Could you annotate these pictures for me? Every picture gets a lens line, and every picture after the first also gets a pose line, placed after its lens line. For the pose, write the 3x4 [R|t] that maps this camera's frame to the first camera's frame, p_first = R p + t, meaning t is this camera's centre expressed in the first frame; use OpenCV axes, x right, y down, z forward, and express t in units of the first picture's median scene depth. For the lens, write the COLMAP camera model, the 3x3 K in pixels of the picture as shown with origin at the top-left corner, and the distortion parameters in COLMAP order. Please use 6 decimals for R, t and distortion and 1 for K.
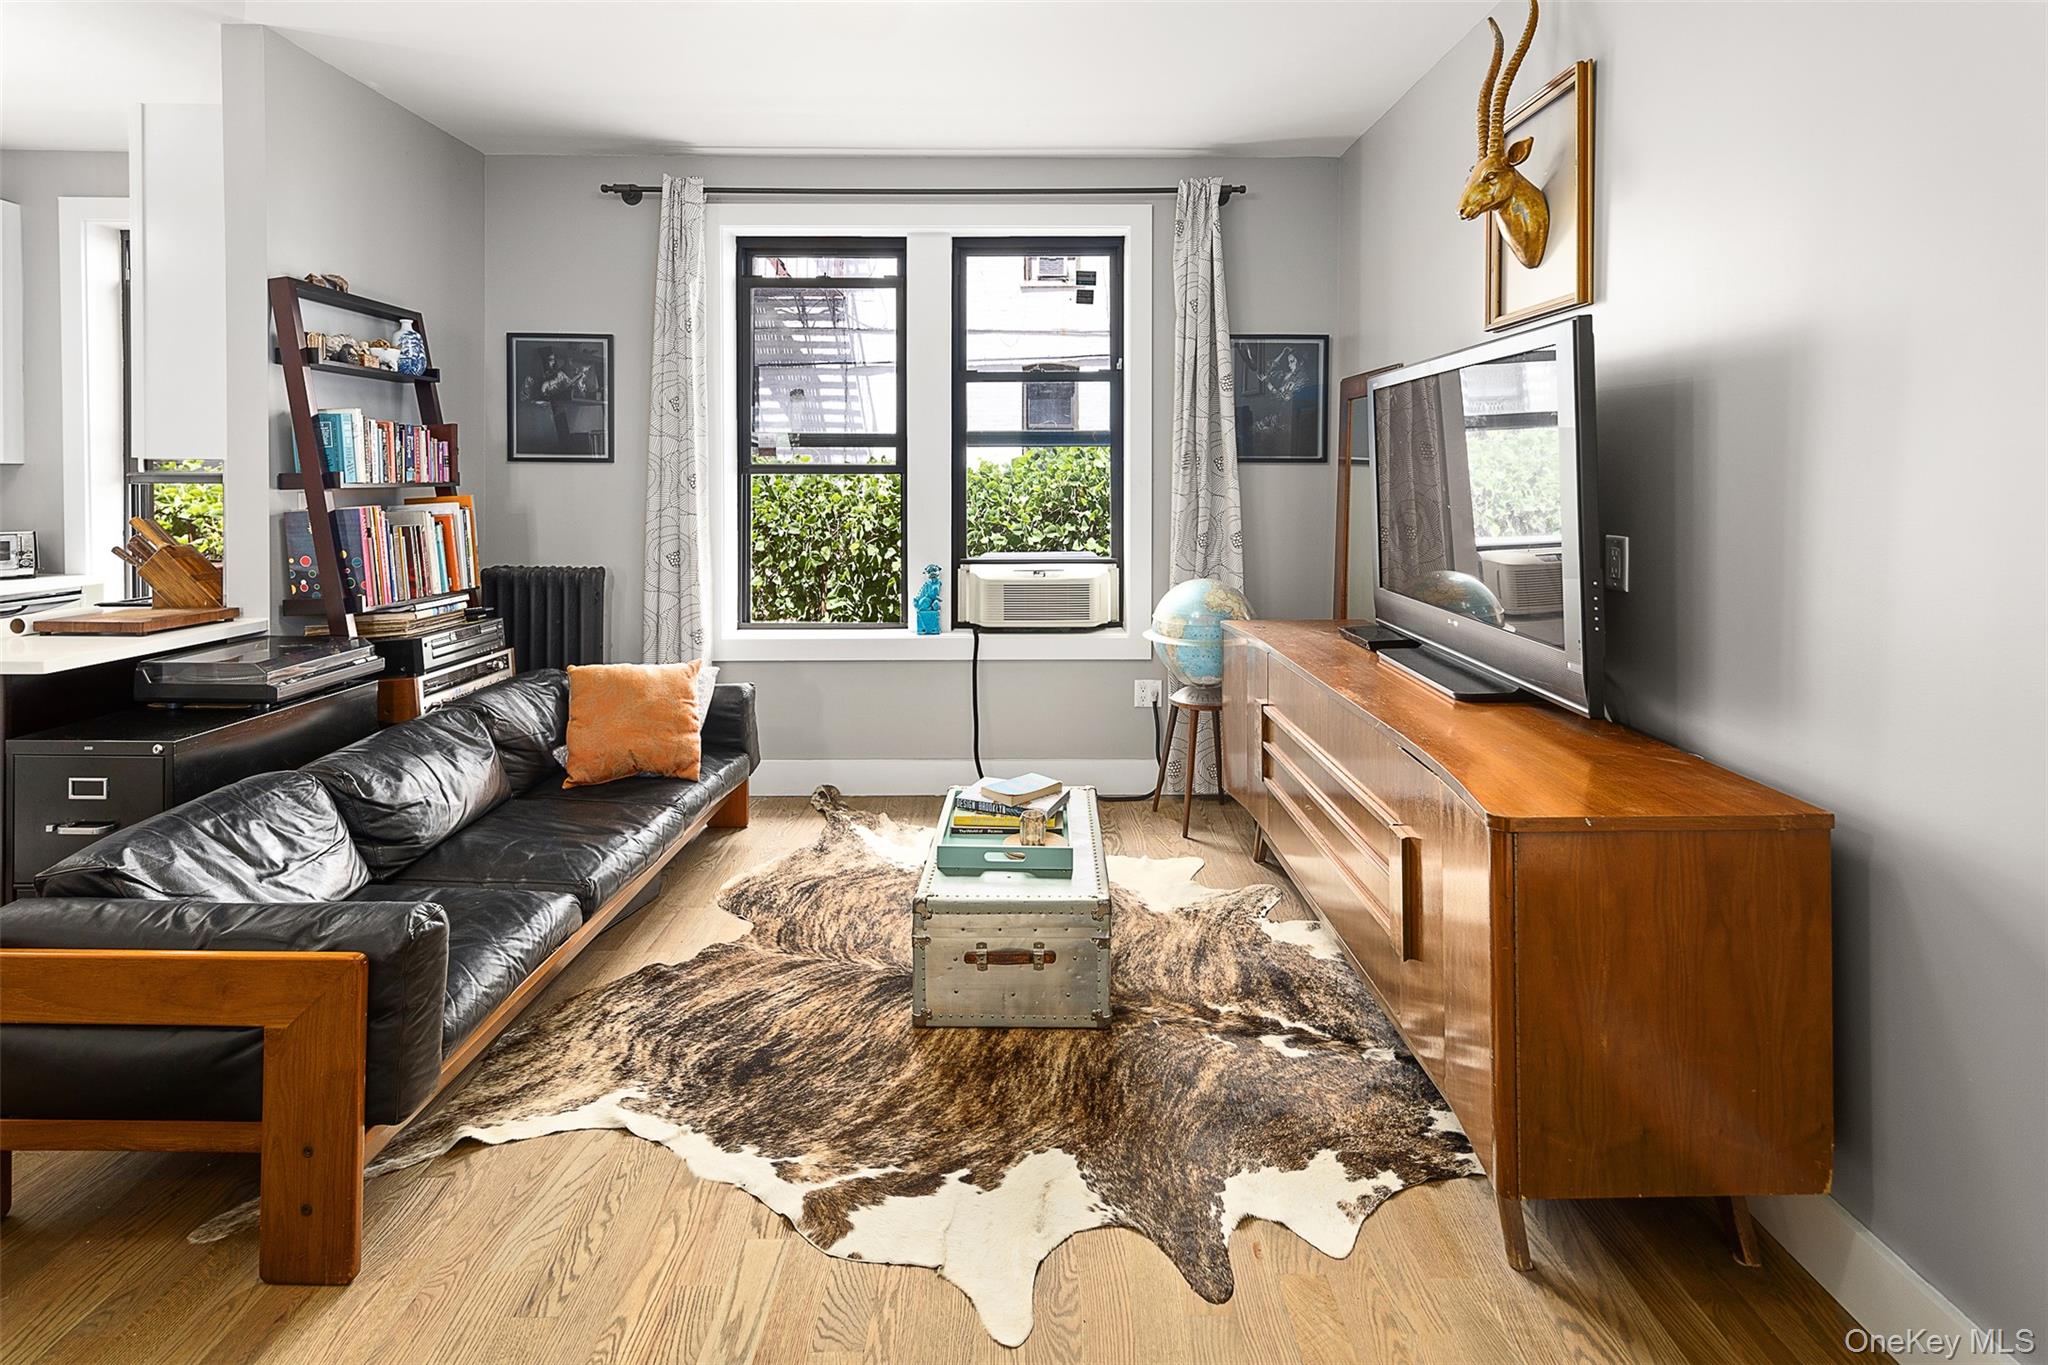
lens RADIAL K [[989.4, 0, 1025.2], [0, 989.4, 477.5], [0, 0, 1]] dist [0.012036, -0.001202]
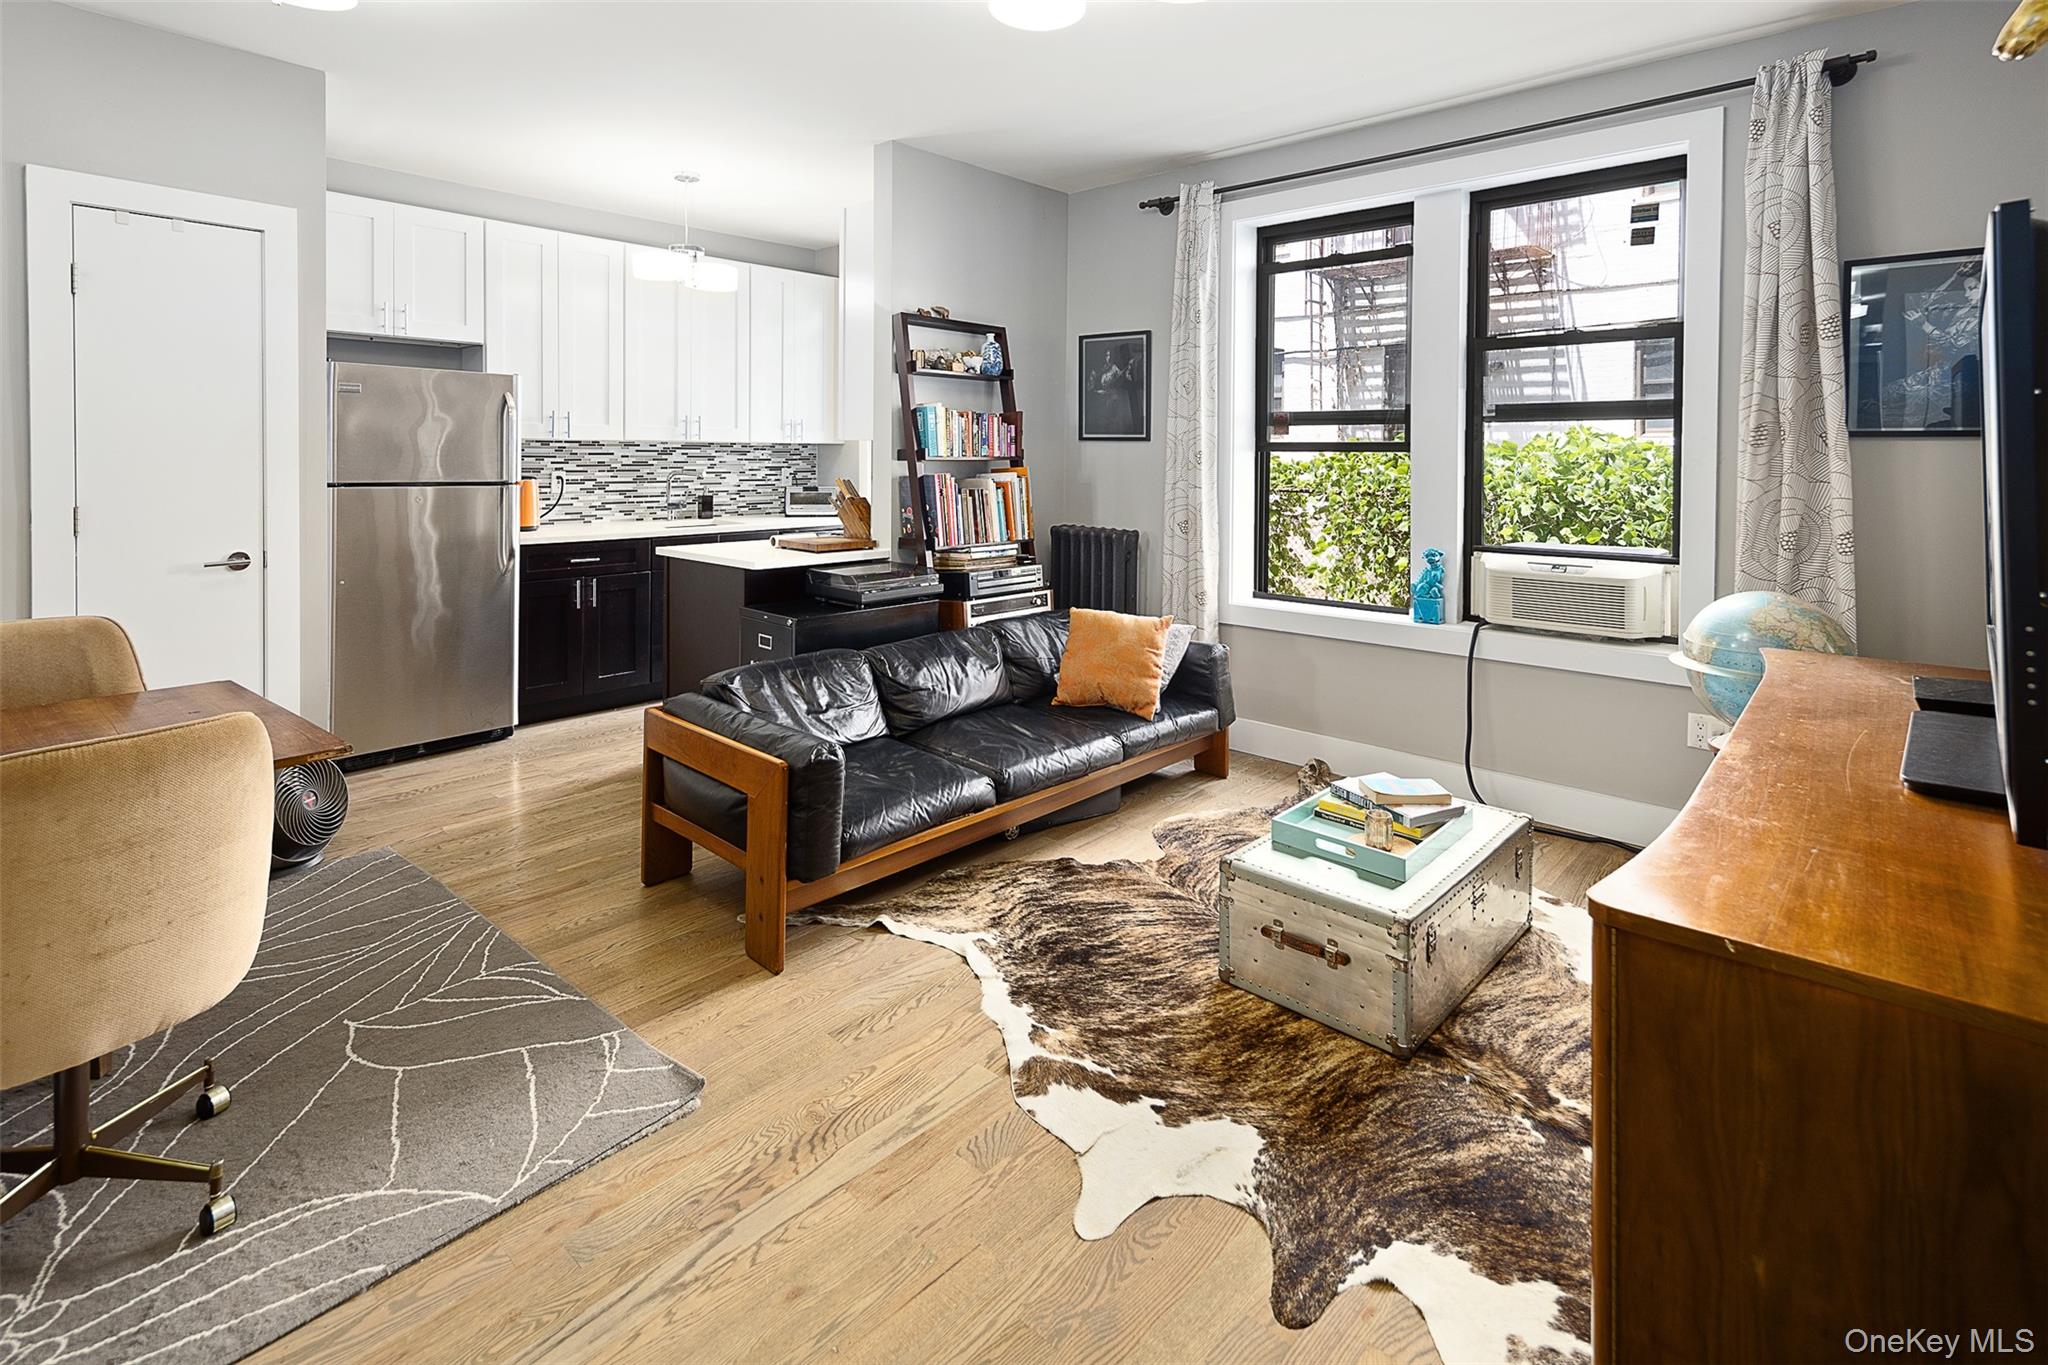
lens RADIAL K [[984.4, 0, 1023.8], [0, 984.4, 460.7], [0, 0, 1]] dist [0.015306, -0.007322]
pose [[0.735877, 0.009732, -0.677045, 0.360124], [-0.006394, 0.999952, 0.007424, 0.000507], [0.677085, -0.001134, 0.735904, 0.078314]]
